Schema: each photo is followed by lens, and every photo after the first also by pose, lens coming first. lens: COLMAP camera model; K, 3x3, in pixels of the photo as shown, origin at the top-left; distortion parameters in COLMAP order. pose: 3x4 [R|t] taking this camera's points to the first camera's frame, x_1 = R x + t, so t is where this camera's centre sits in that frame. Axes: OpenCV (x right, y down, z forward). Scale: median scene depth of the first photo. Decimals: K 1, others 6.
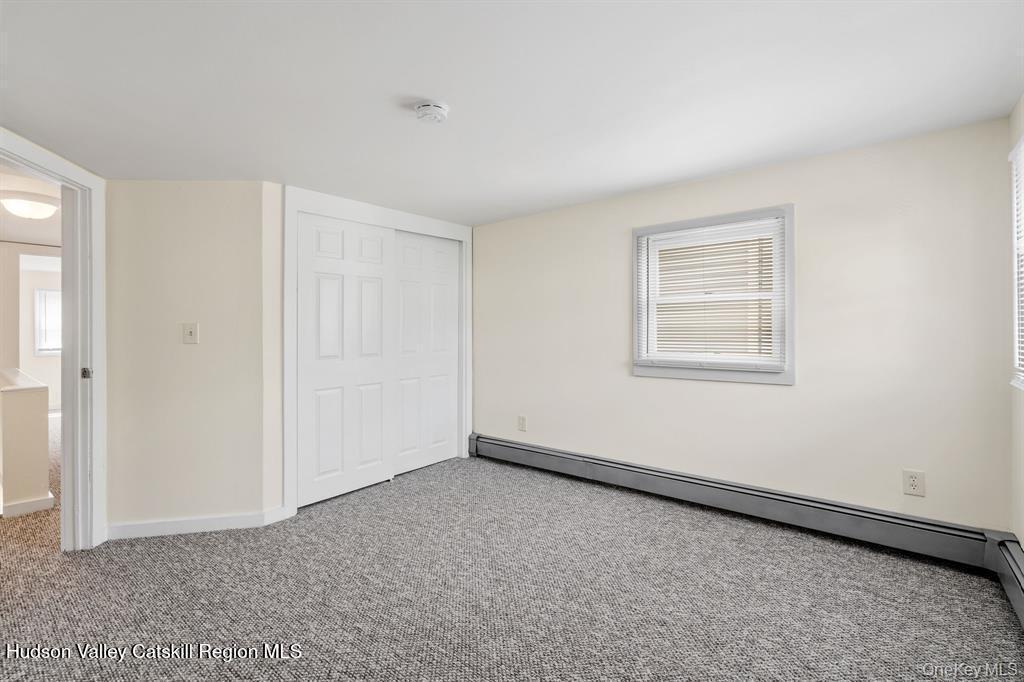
lens RADIAL K [[466.8, 0, 508.1], [0, 466.8, 329.7], [0, 0, 1]] dist [-0.003958, 0.000151]
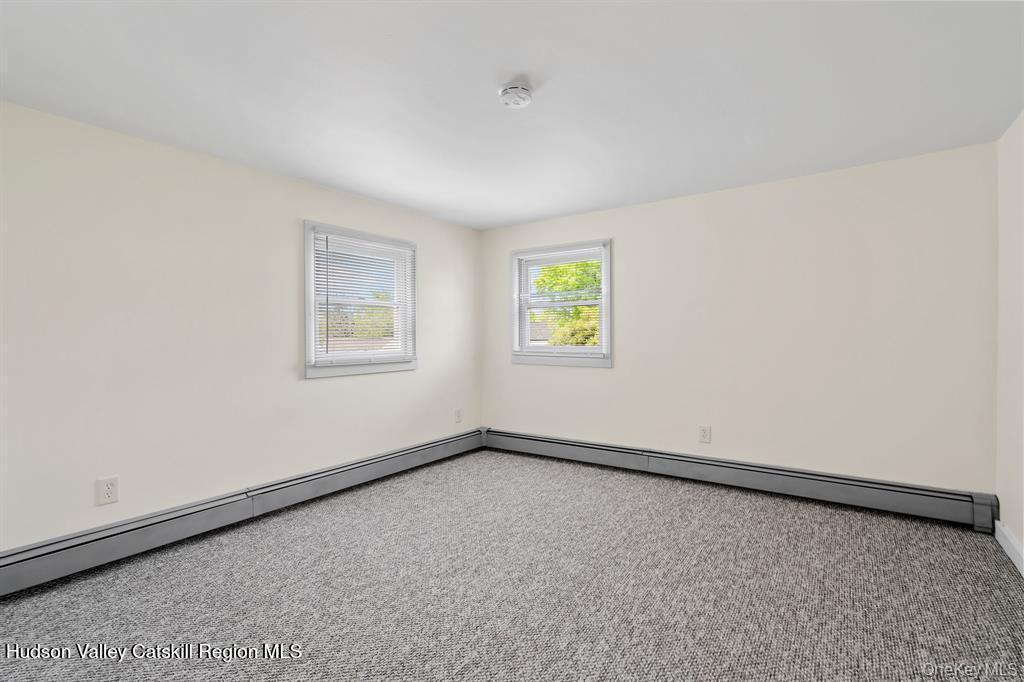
lens RADIAL K [[466.8, 0, 508.8], [0, 466.8, 344.1], [0, 0, 1]] dist [-0.003958, 0.000151]
pose [[-0.071962, -0.010180, 0.997355, -0.766870], [0.008118, 0.999909, 0.010792, 0.024876], [-0.997374, 0.008873, -0.071873, 0.739832]]
